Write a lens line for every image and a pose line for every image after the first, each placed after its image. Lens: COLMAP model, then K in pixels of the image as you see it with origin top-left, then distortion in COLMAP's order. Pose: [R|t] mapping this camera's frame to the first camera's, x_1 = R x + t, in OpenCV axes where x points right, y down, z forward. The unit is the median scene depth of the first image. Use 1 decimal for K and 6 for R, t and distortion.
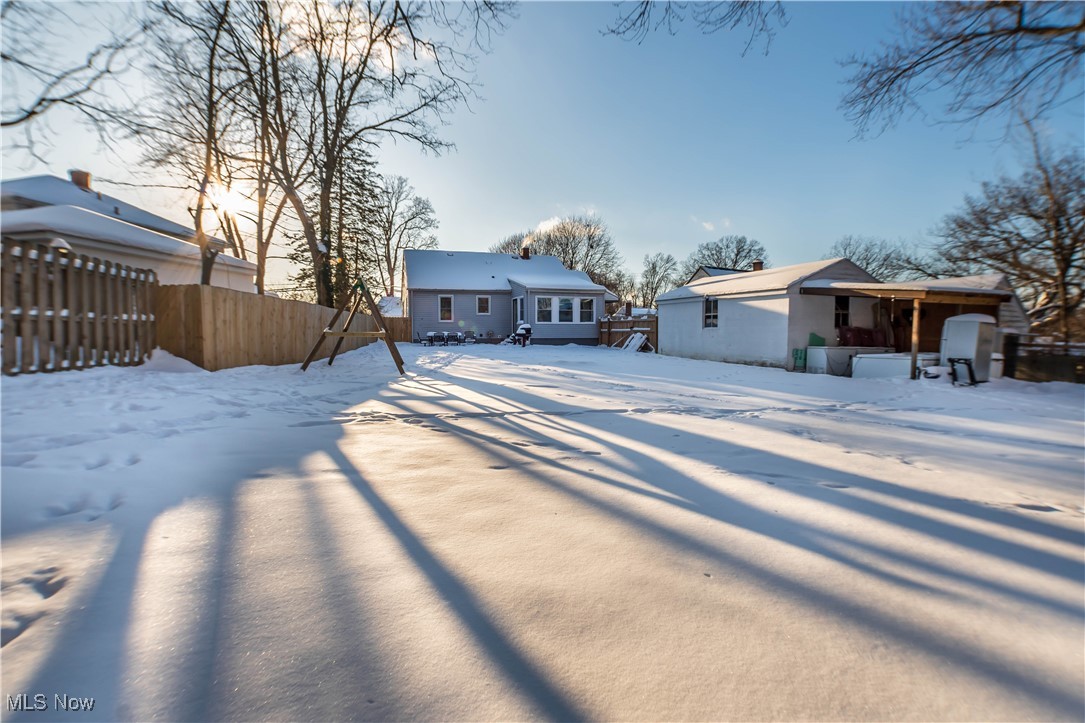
lens RADIAL K [[490.9, 0, 535.5], [0, 490.9, 360.9], [0, 0, 1]] dist [-0.037084, 0.001337]
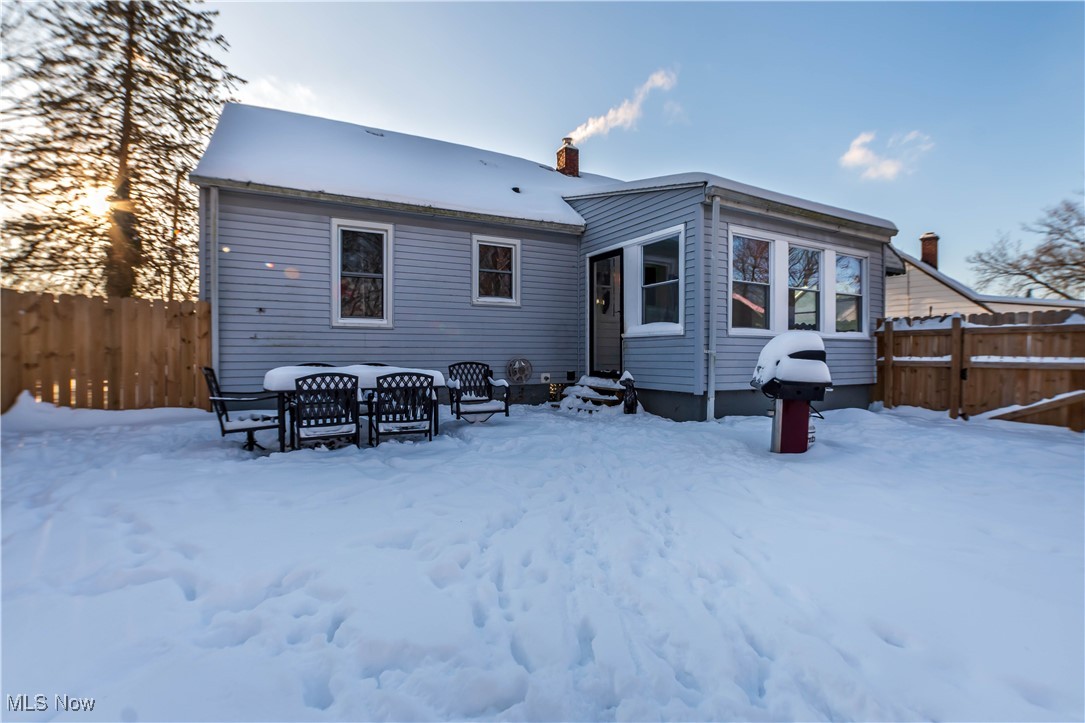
lens RADIAL K [[490.9, 0, 535.5], [0, 490.9, 360.9], [0, 0, 1]] dist [-0.037084, 0.001337]
pose [[0.983764, 0.002006, 0.179457, -0.113252], [0.007095, 0.998721, -0.050055, -0.038272], [-0.179328, 0.050515, 0.982492, 0.596683]]
